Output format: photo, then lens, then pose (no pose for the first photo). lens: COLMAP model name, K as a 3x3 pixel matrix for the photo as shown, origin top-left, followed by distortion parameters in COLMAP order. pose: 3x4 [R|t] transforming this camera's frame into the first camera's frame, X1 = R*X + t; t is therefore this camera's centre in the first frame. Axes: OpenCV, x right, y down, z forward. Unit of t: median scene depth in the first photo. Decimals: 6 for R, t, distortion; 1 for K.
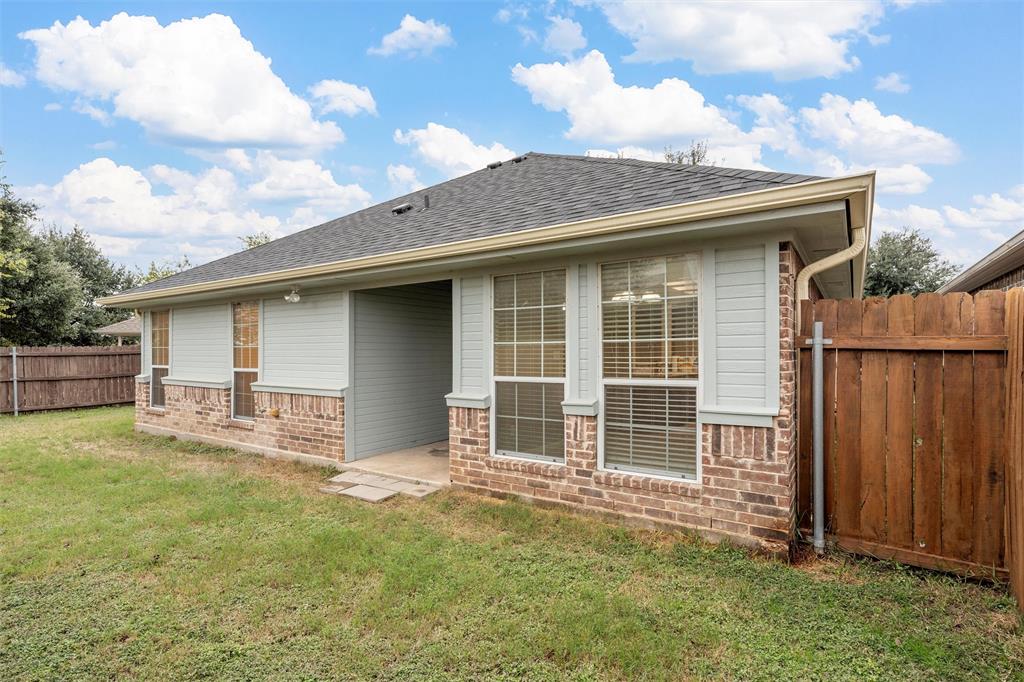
lens RADIAL K [[498.4, 0, 513.3], [0, 498.4, 361.2], [0, 0, 1]] dist [0.000297, 0.000038]
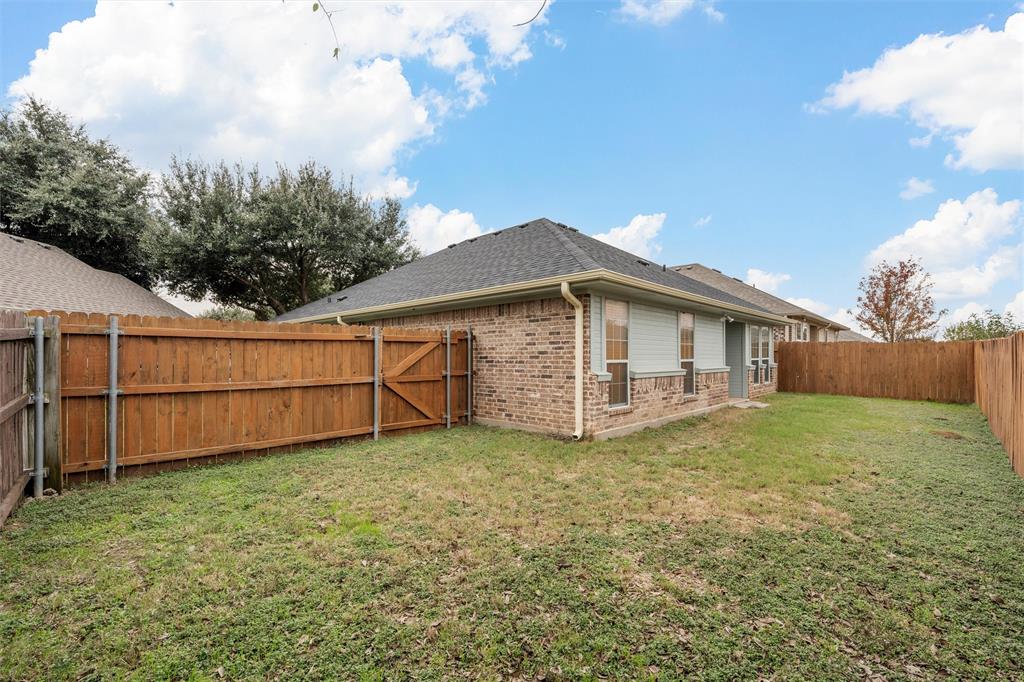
lens RADIAL K [[421.4, 0, 512.0], [0, 421.4, 341.0], [0, 0, 1]] dist [-0.000130, -0.000002]
pose [[0.195780, 0.017835, 0.980486, -1.574837], [-0.004947, 0.999840, -0.017199, -0.010887], [-0.980635, -0.001483, 0.195837, 1.095028]]
